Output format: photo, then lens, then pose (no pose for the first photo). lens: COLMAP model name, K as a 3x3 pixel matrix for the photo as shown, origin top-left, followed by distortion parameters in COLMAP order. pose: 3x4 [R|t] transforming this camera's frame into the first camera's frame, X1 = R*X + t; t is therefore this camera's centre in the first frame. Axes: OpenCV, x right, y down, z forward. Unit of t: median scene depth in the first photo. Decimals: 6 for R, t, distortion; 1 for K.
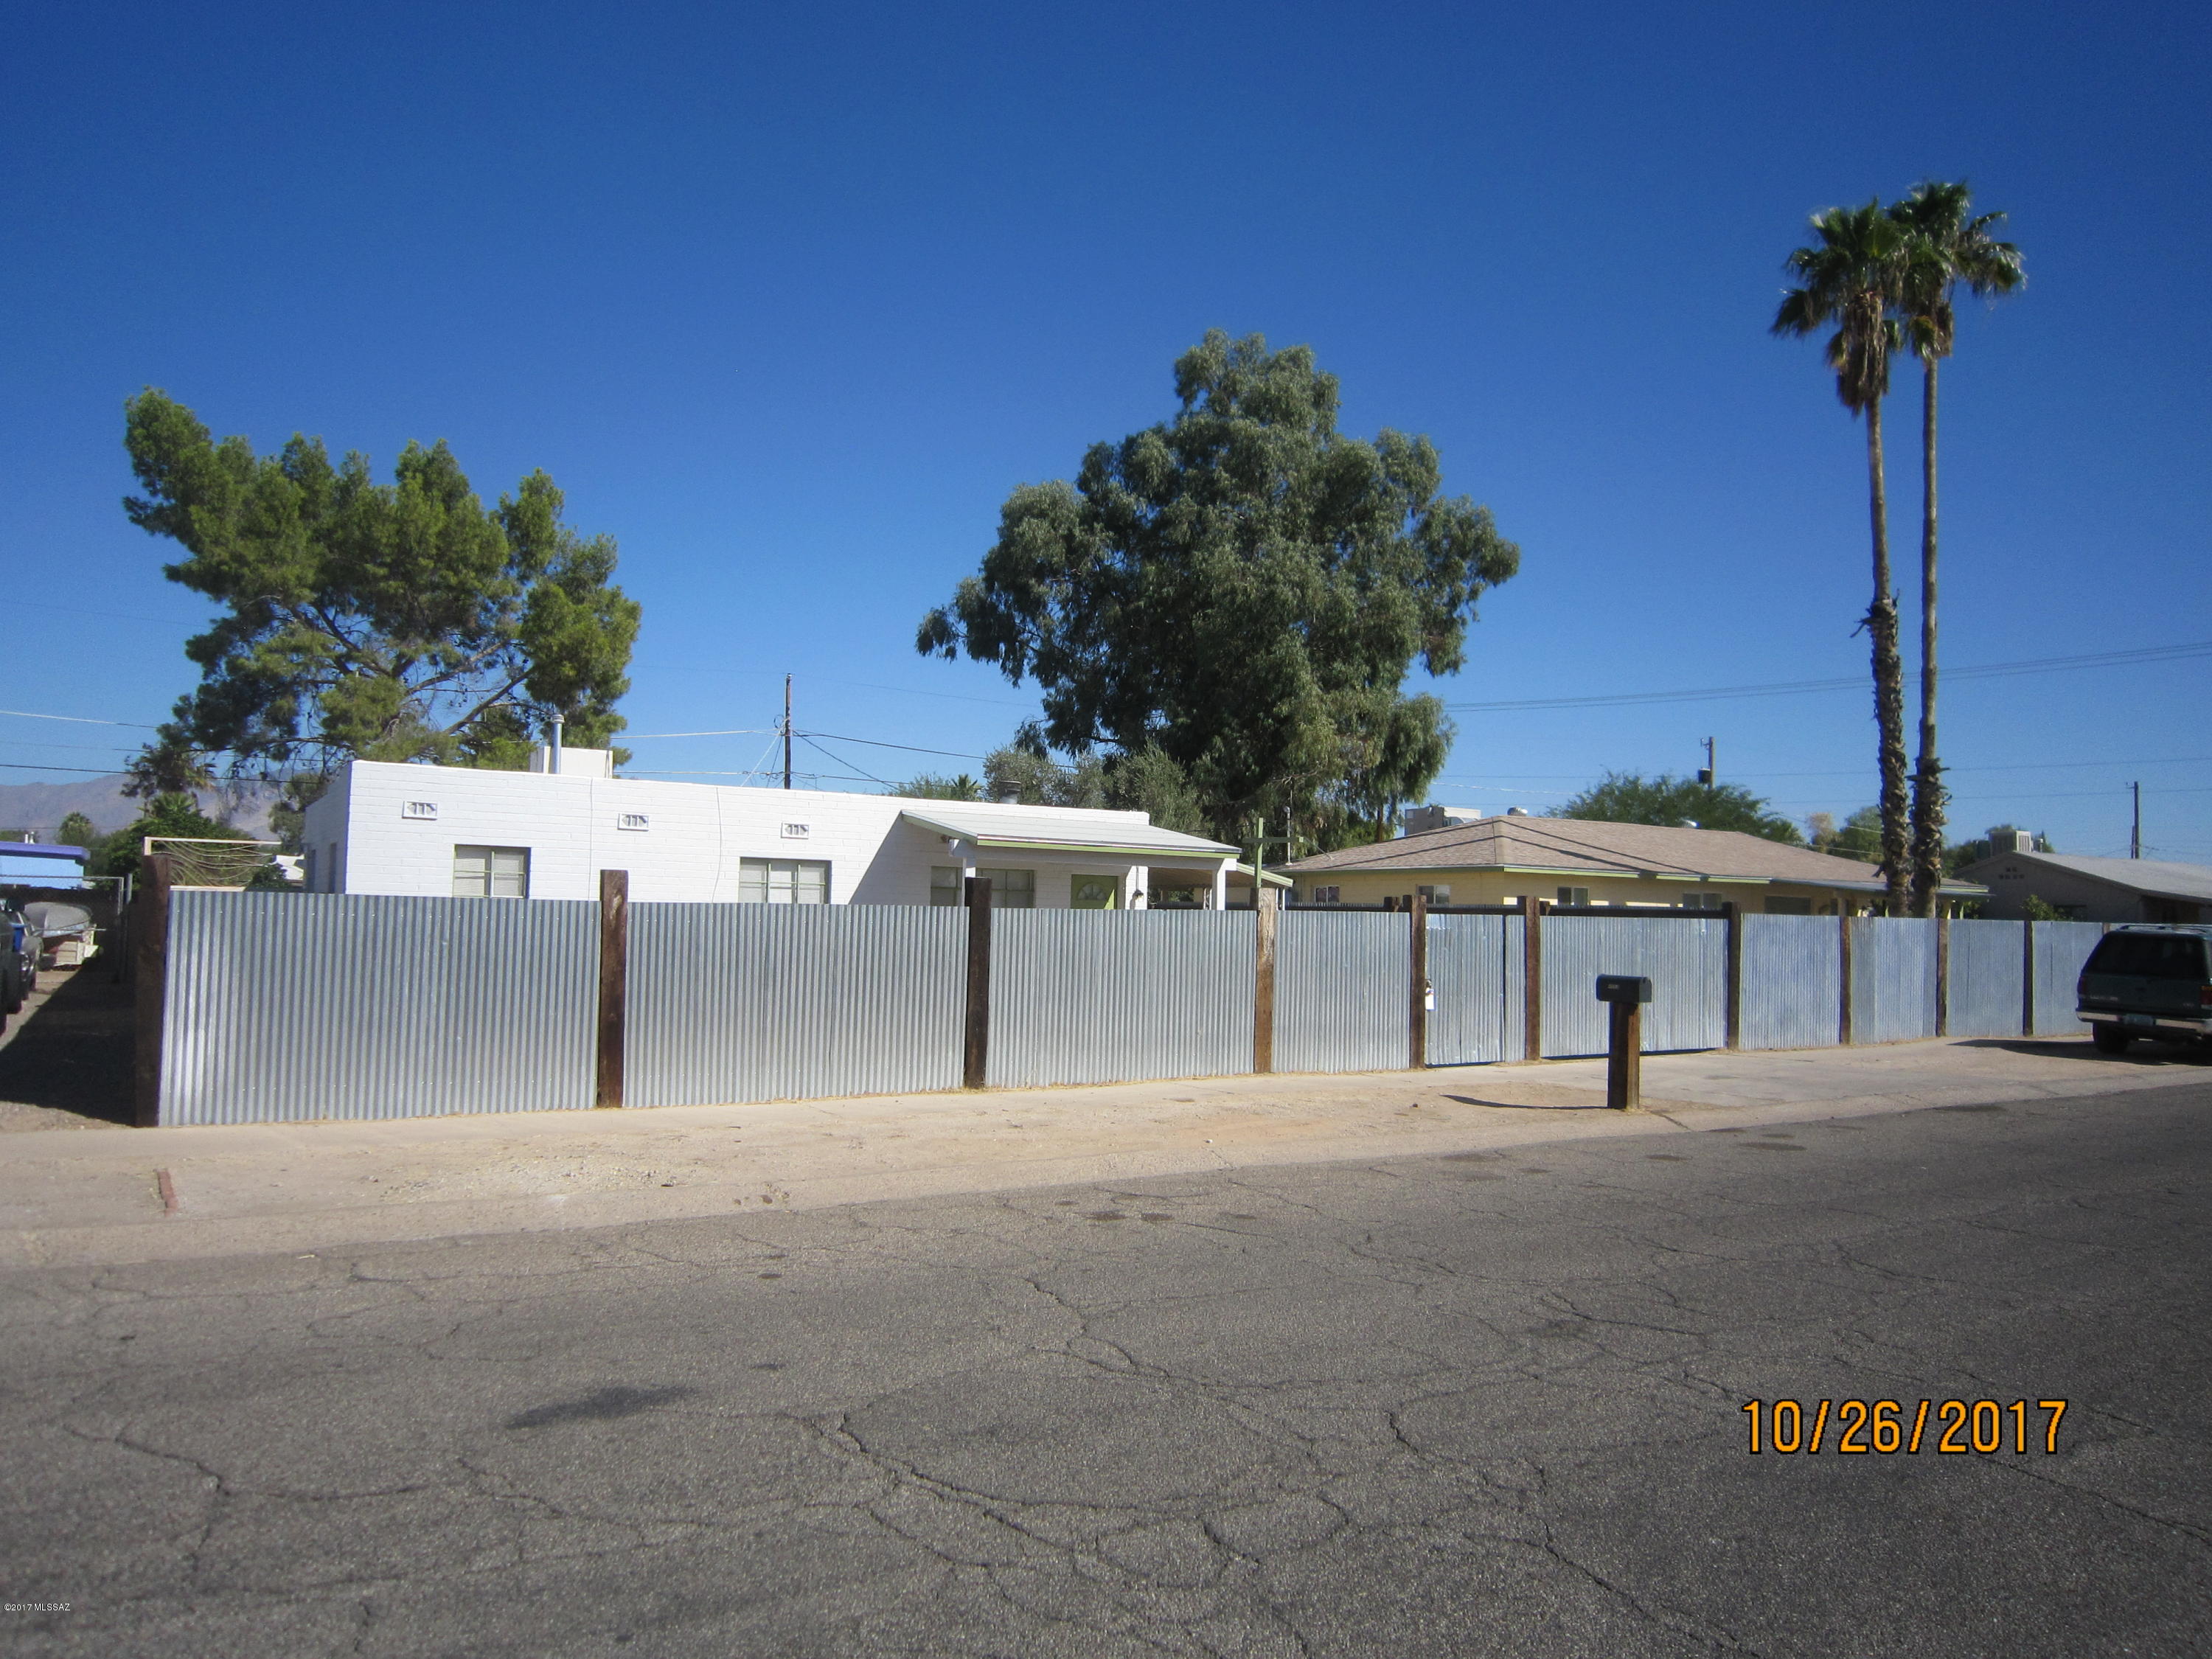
lens RADIAL K [[1549.2, 0, 1101.2], [0, 1549.2, 834.0], [0, 0, 1]] dist [-0.068064, 0.032752]
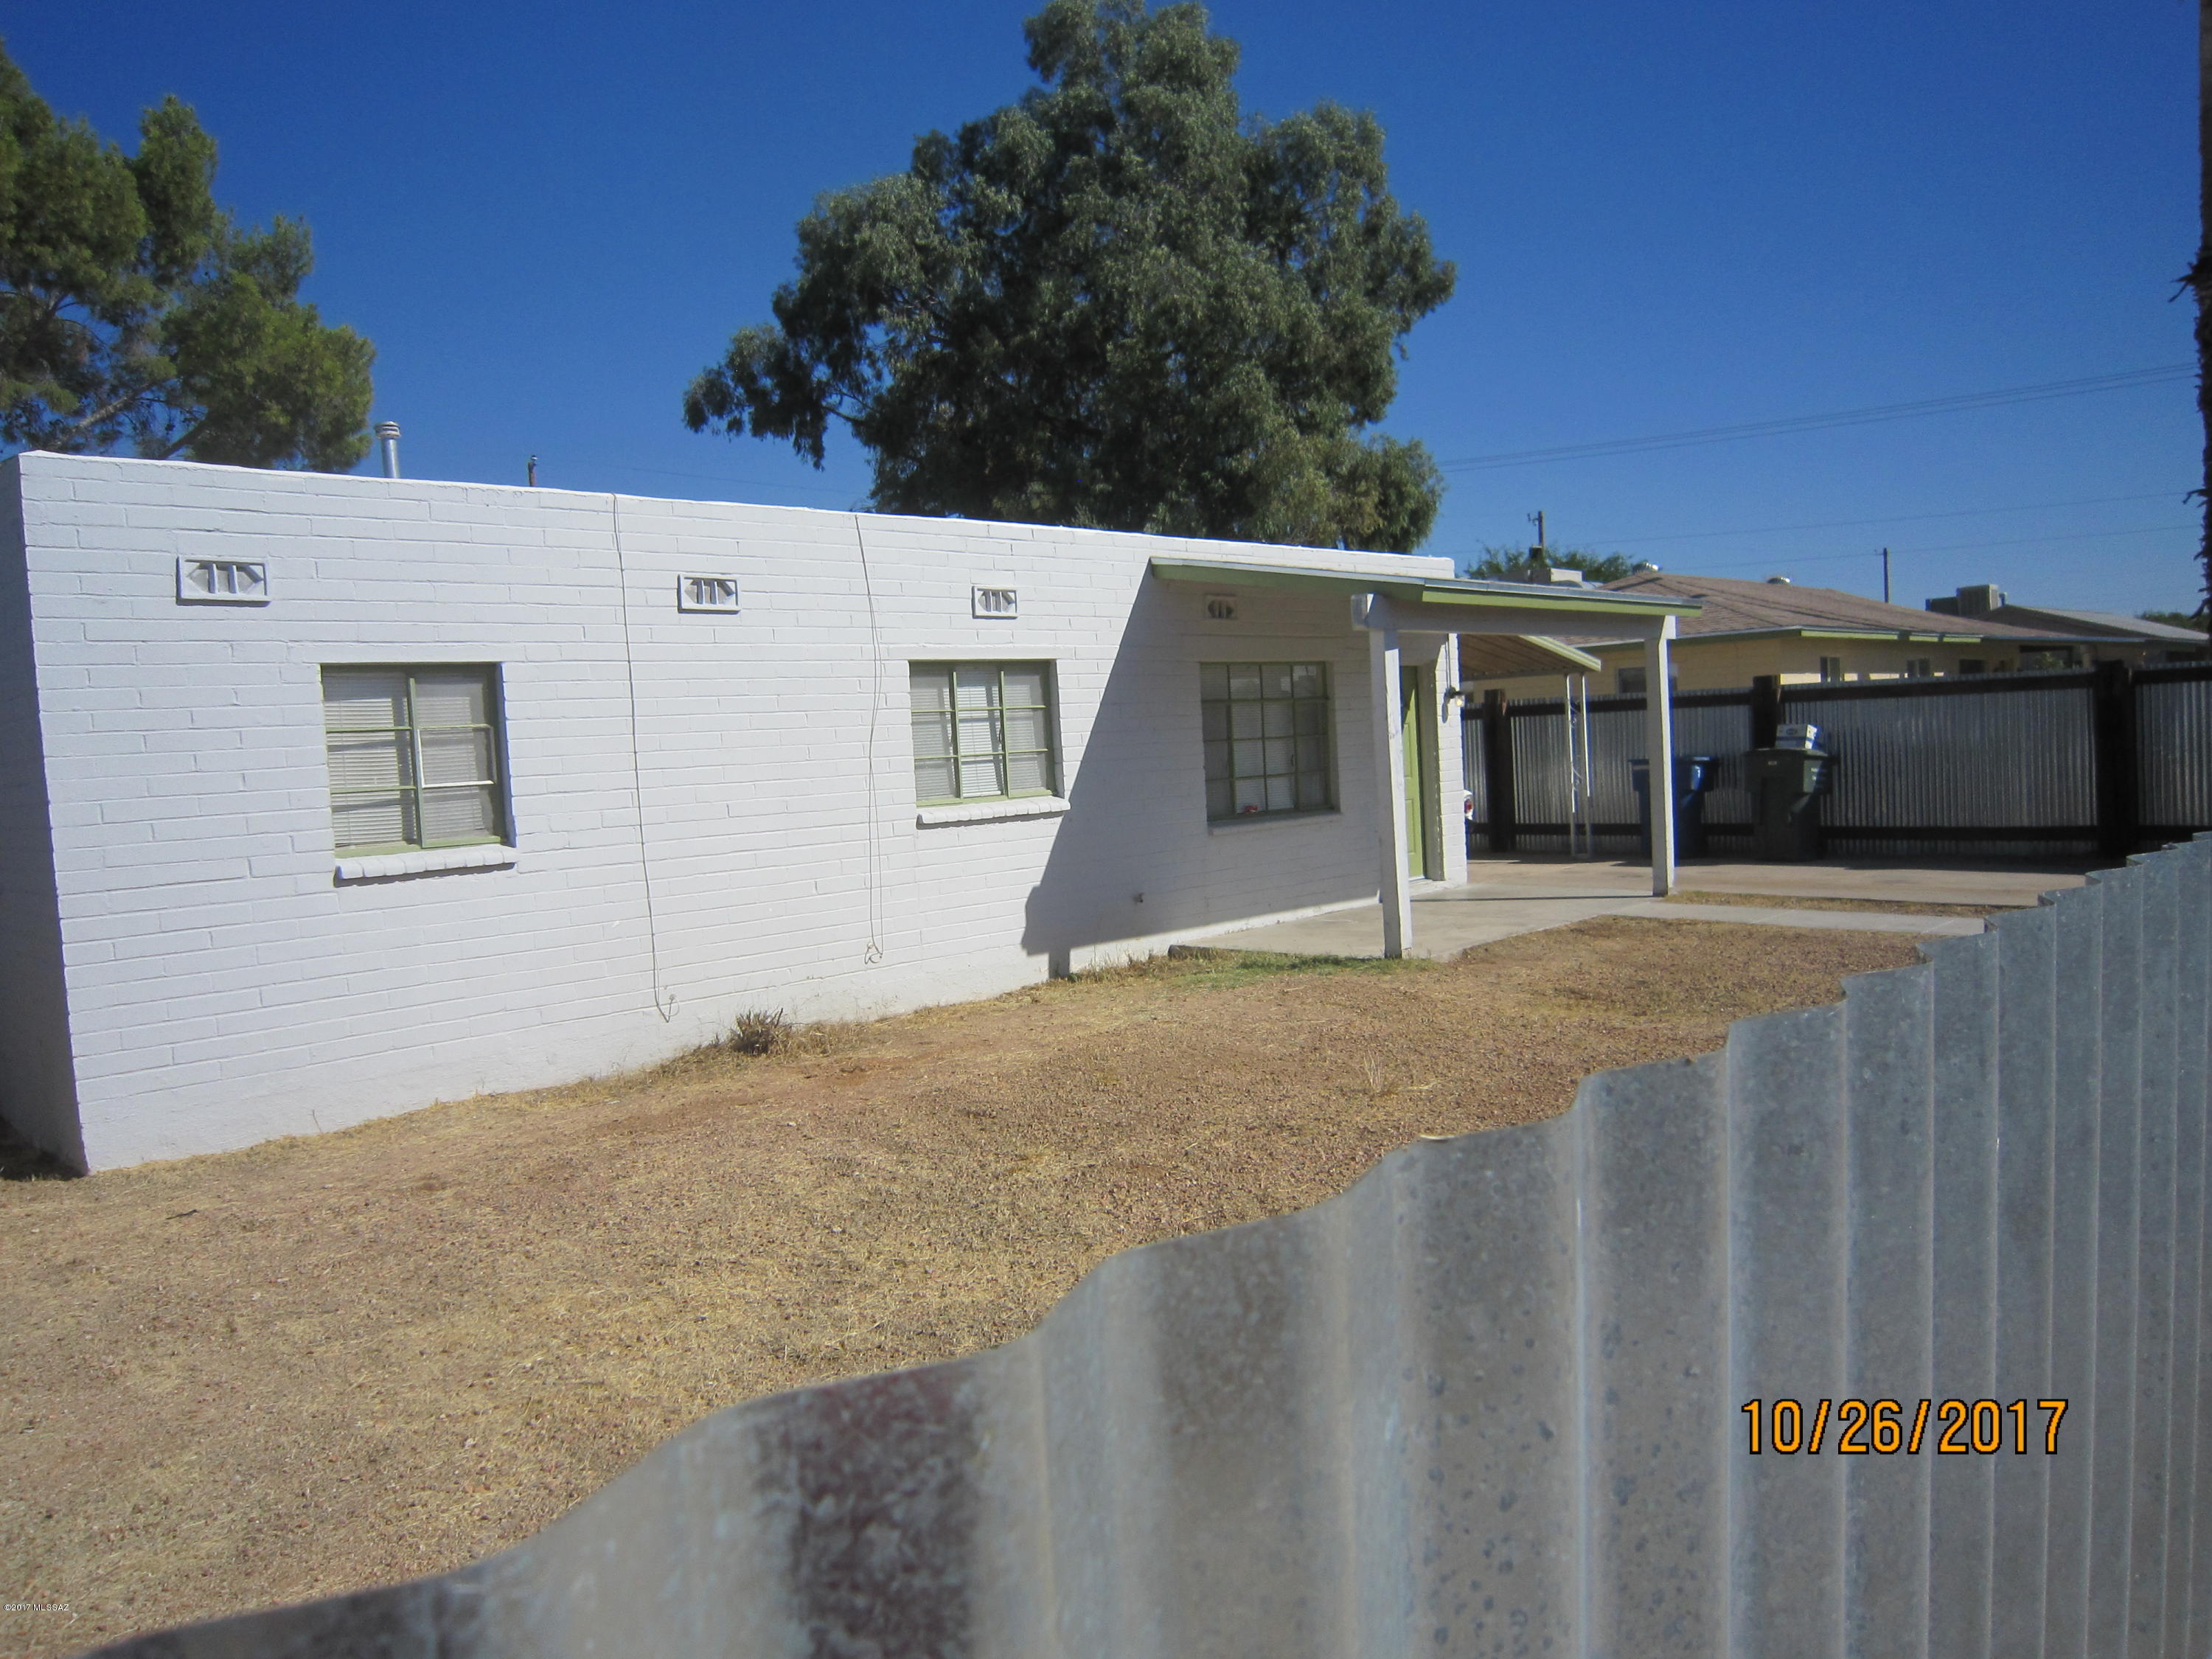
lens RADIAL K [[1557.5, 0, 1102.3], [0, 1557.5, 839.7], [0, 0, 1]] dist [-0.066954, 0.026518]
pose [[0.969781, -0.091301, 0.226248, -0.168876], [0.065423, 0.990693, 0.119364, 0.009405], [-0.235041, -0.100955, 0.966728, 0.296784]]
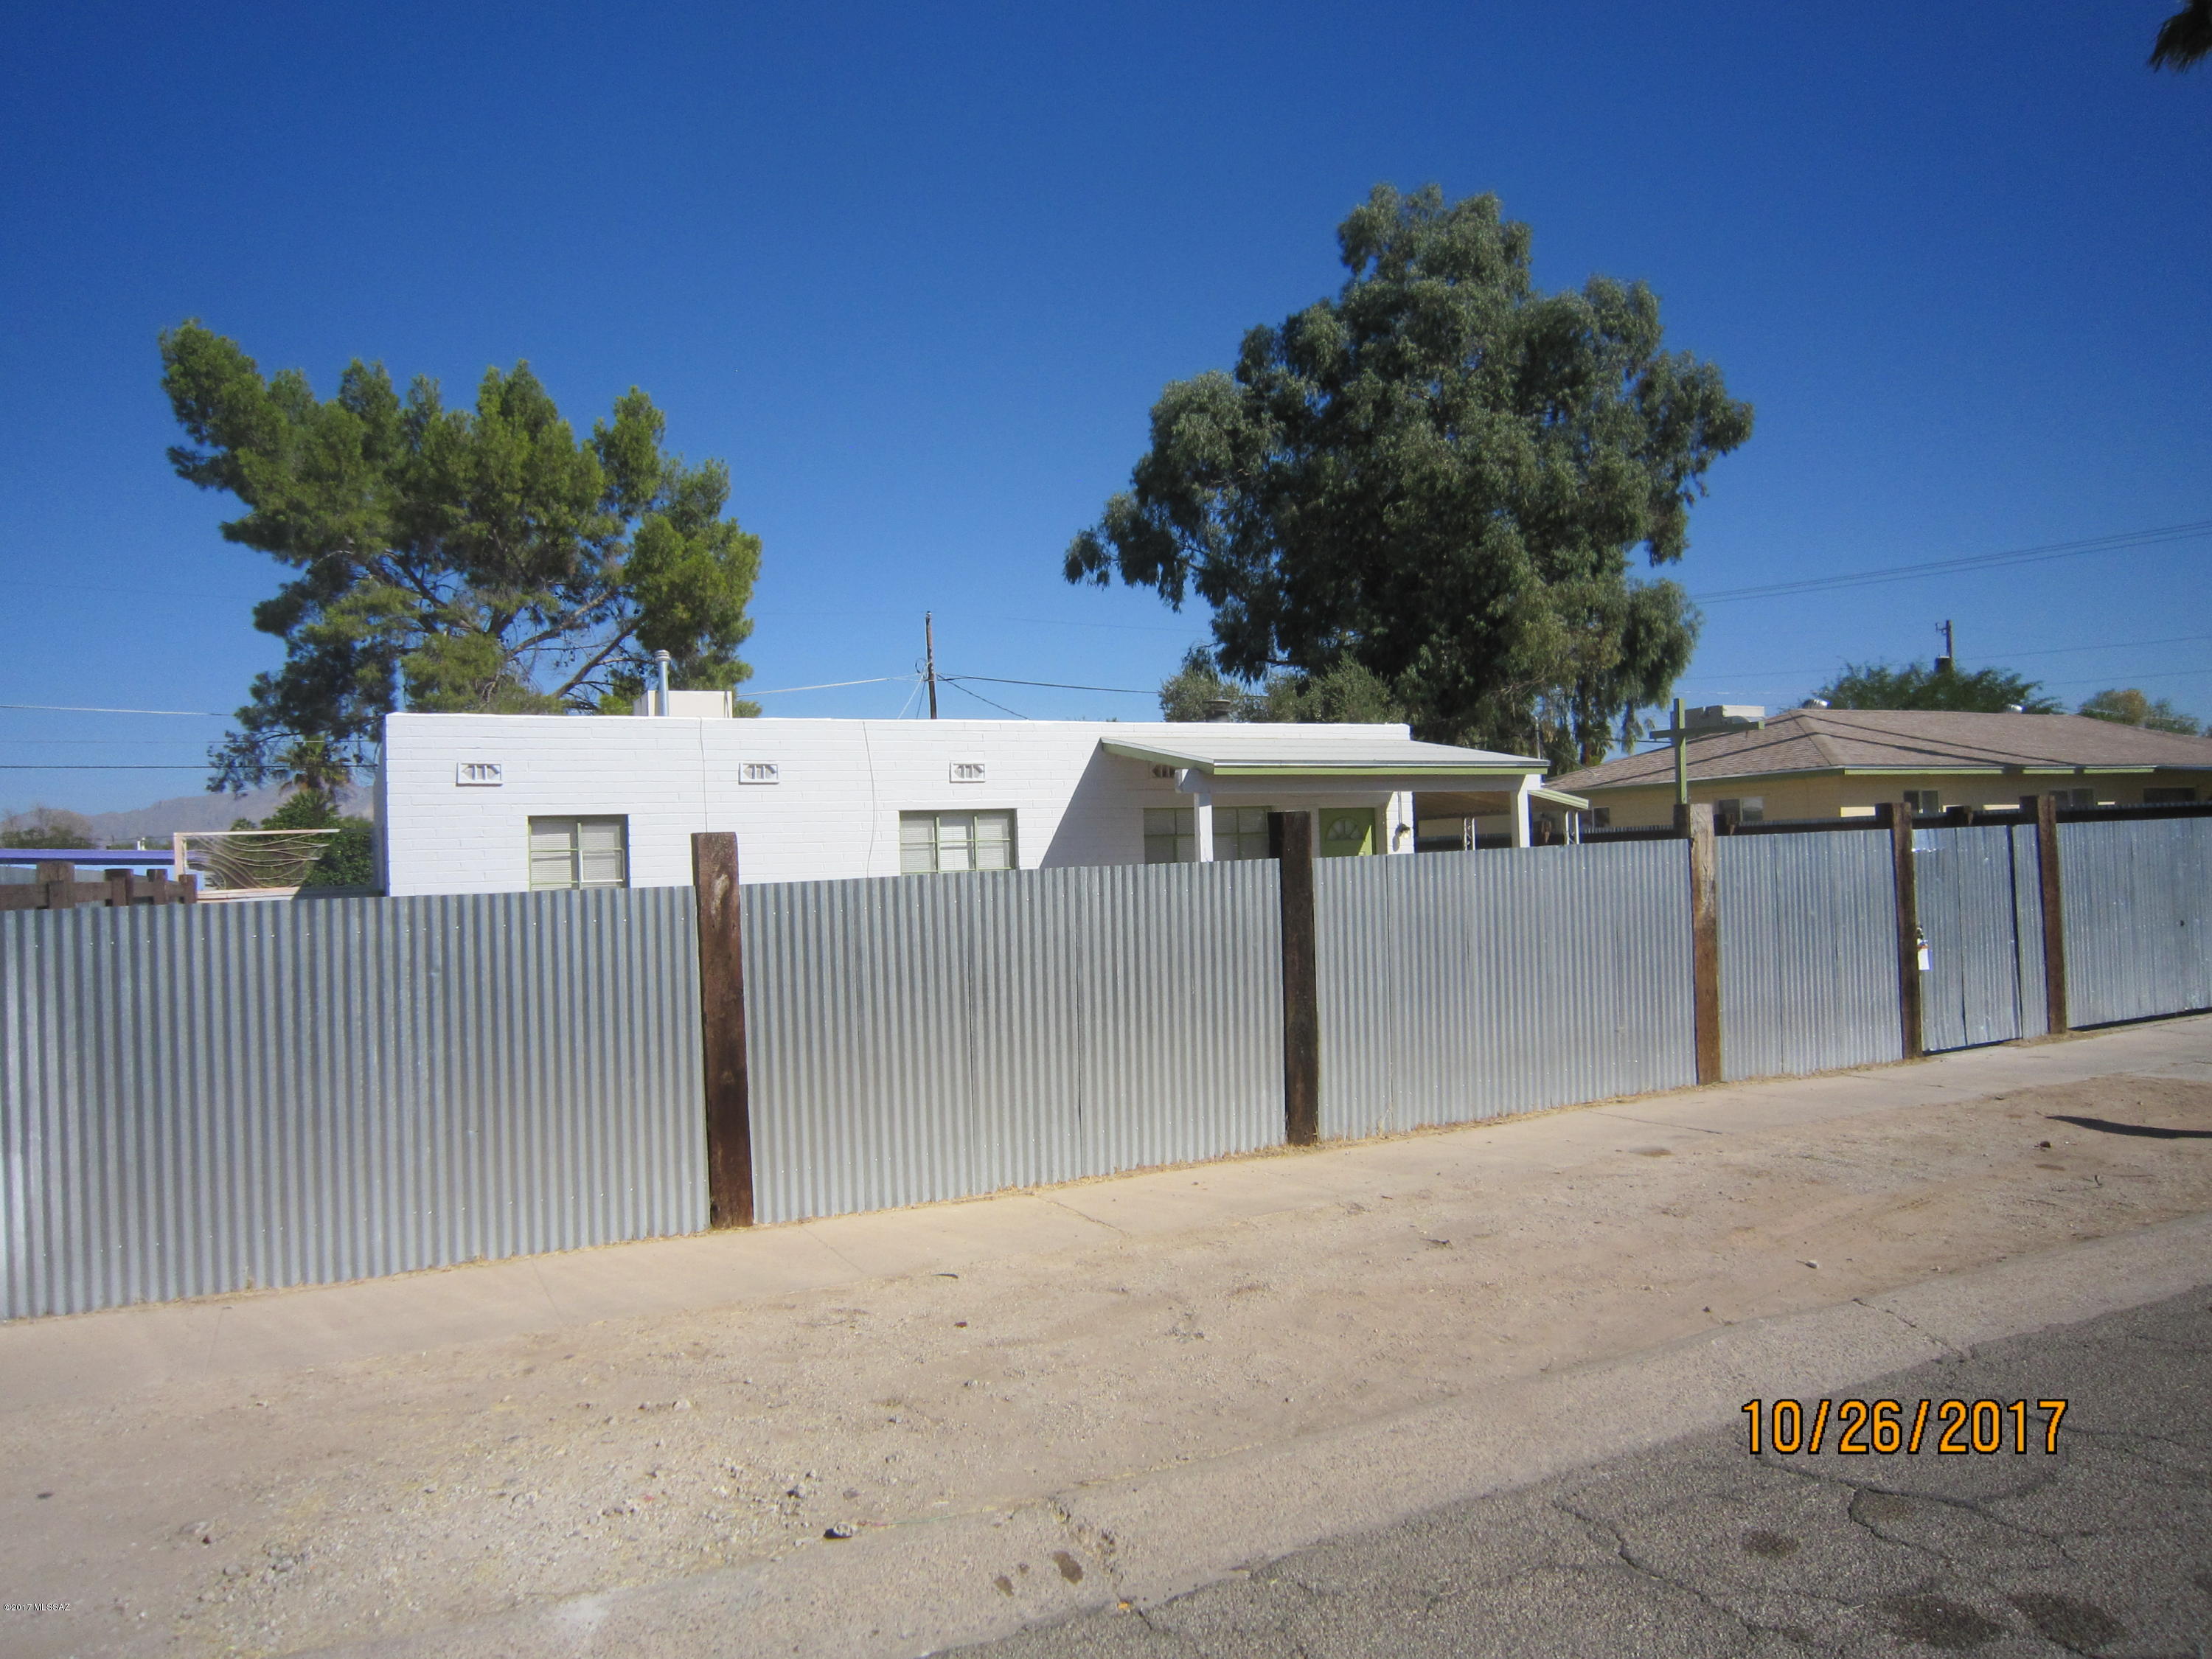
lens RADIAL K [[1555.7, 0, 1106.0], [0, 1555.7, 829.5], [0, 0, 1]] dist [-0.071618, 0.050511]
pose [[0.994425, -0.059414, -0.087112, -0.038162], [0.062105, 0.997662, 0.028517, 0.004926], [0.085214, -0.033768, 0.995790, 0.140636]]
